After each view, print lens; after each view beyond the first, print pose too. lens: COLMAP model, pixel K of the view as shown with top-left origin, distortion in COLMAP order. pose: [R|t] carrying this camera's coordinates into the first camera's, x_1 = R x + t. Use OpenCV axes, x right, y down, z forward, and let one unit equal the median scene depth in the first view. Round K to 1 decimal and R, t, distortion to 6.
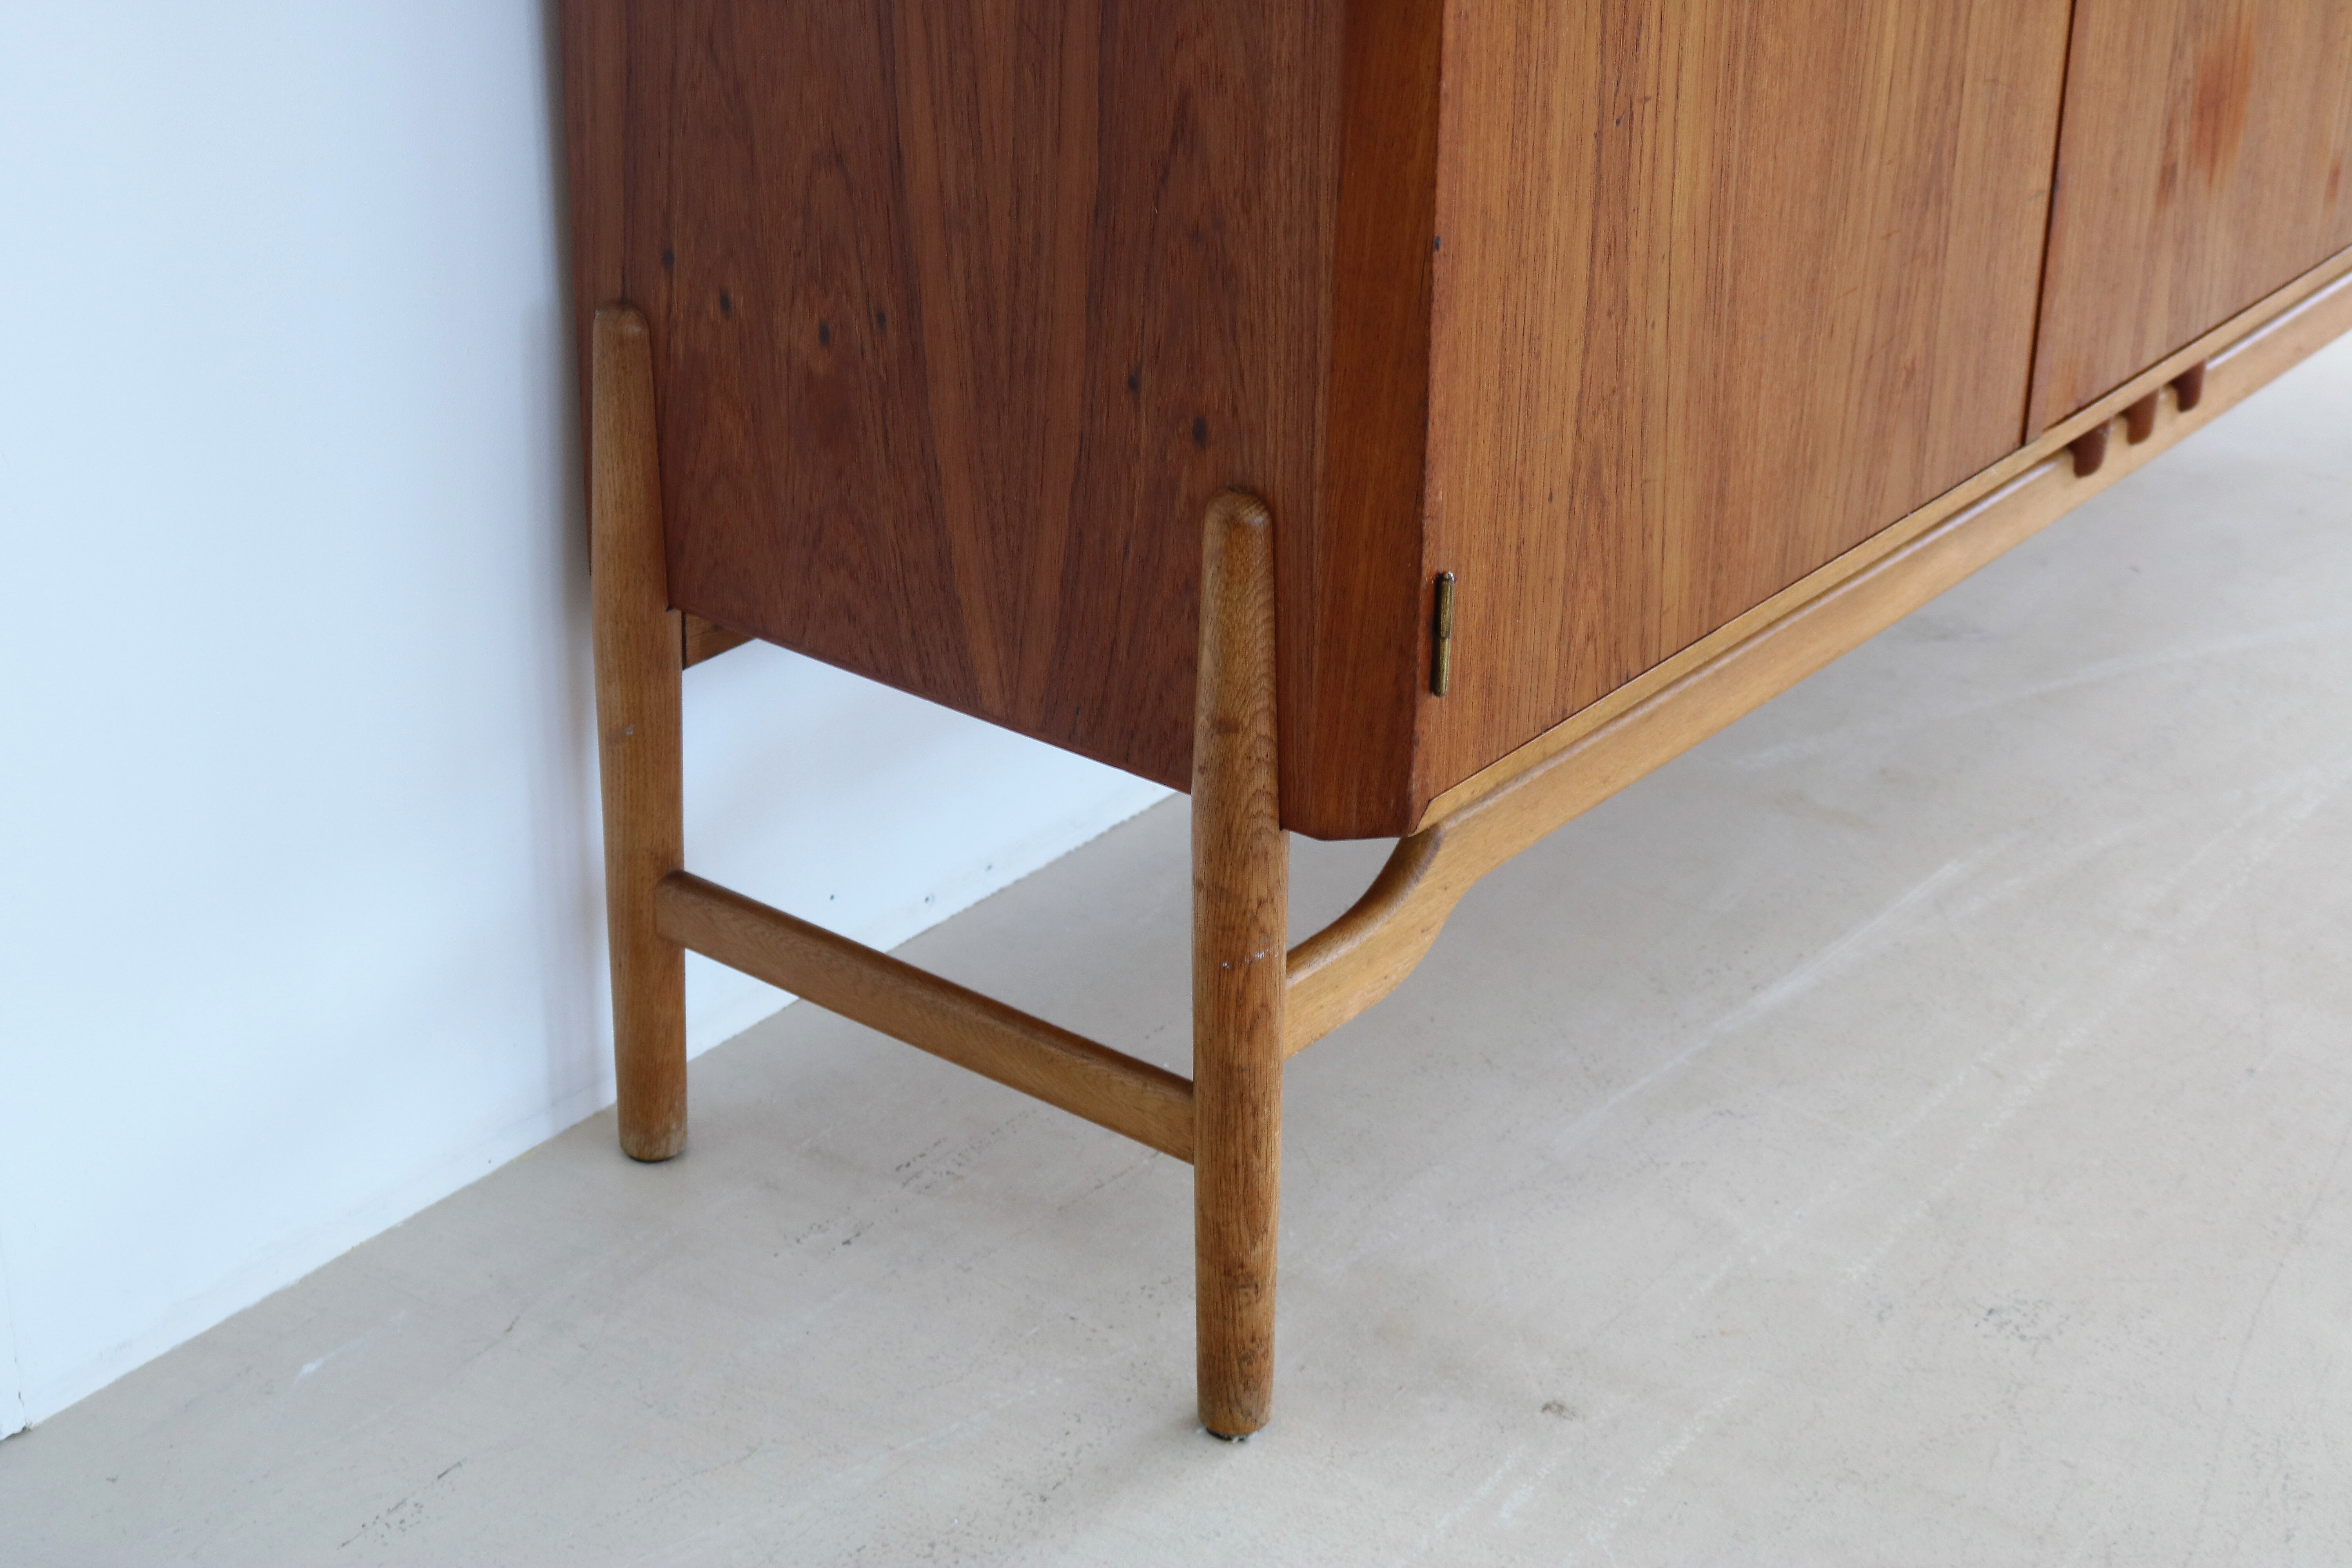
lens RADIAL K [[3767.3, 0, 1128.2], [0, 3767.3, 755.4], [0, 0, 1]] dist [-0.042068, 0.000000]
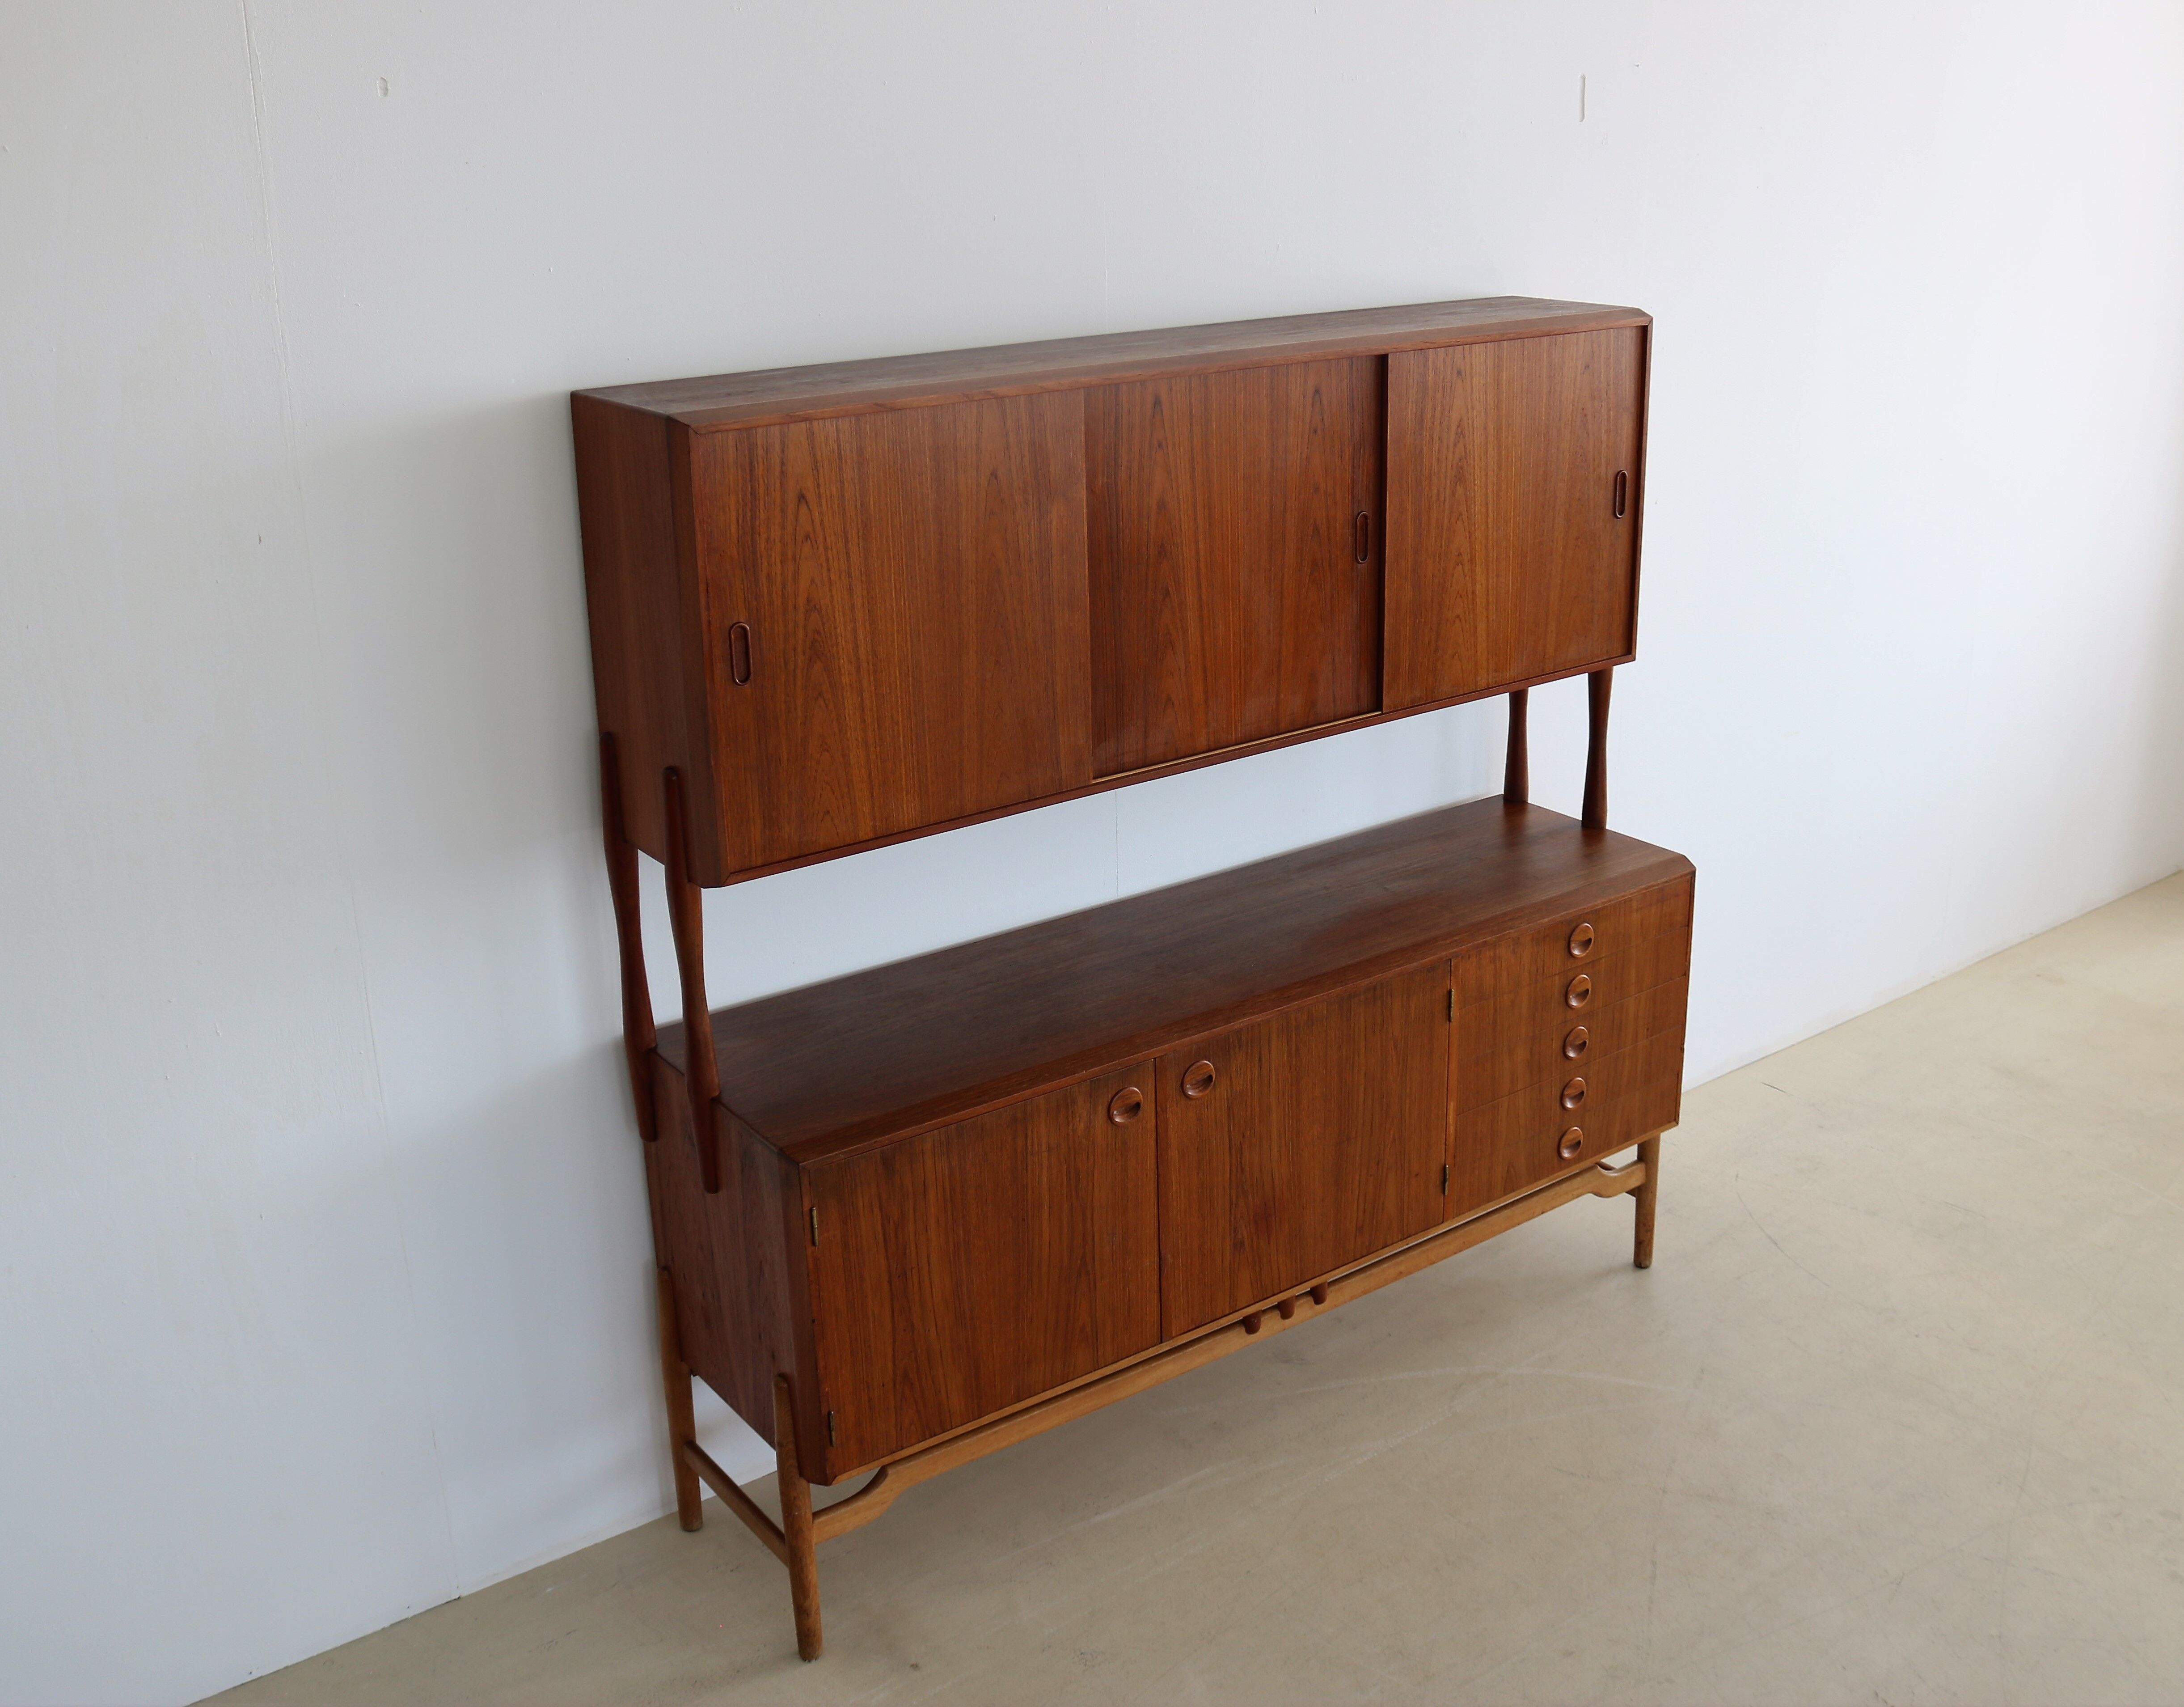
lens RADIAL K [[2219.6, 0, 1169.4], [0, 2219.6, 844.7], [0, 0, 1]] dist [-0.121986, 0.000000]
pose [[0.969934, 0.058274, -0.236289, 0.713884], [-0.084396, 0.991200, -0.101983, -0.330952], [0.228266, 0.118859, 0.966316, -0.748100]]
